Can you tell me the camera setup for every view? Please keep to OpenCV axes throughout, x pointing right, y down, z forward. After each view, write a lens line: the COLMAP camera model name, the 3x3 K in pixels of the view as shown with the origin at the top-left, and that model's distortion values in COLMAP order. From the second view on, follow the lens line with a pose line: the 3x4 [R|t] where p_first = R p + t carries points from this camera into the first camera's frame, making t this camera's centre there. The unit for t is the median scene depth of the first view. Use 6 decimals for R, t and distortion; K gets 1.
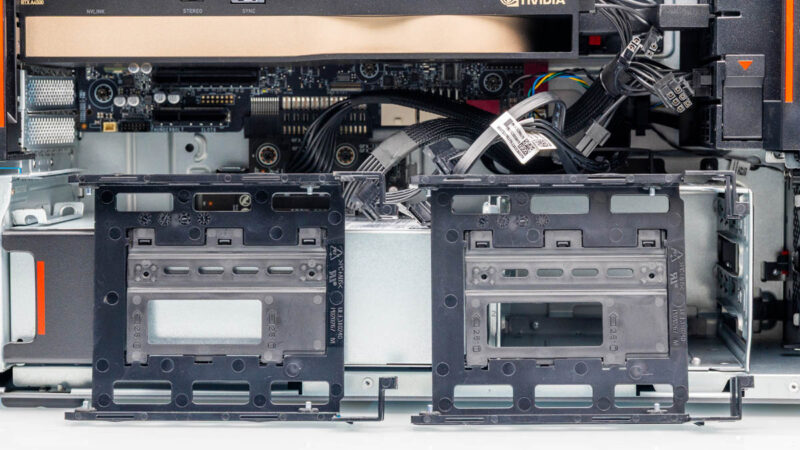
lens RADIAL K [[1963.8, 0, 434.7], [0, 1963.8, 224.3], [0, 0, 1]] dist [0.038910, -0.459910]
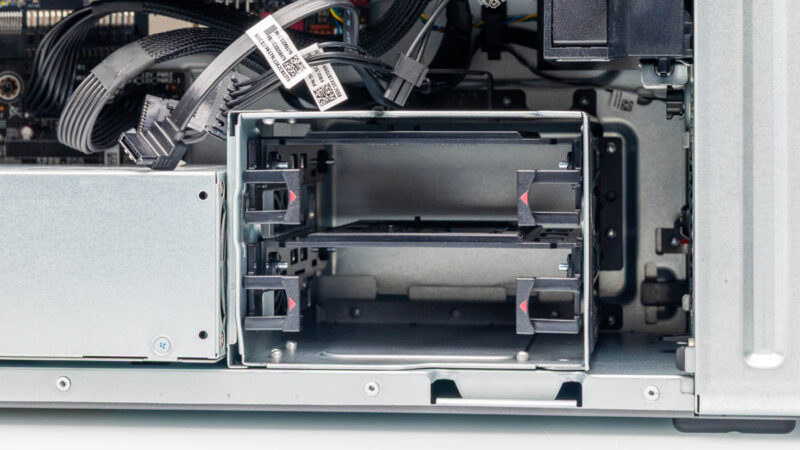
lens RADIAL K [[1963.8, 0, 434.7], [0, 1963.8, 224.3], [0, 0, 1]] dist [0.038910, -0.459910]
pose [[0.997757, 0.001968, -0.066909, 0.132927], [-0.002637, 0.999947, -0.009913, 0.025418], [0.066886, 0.010067, 0.997710, 0.250400]]
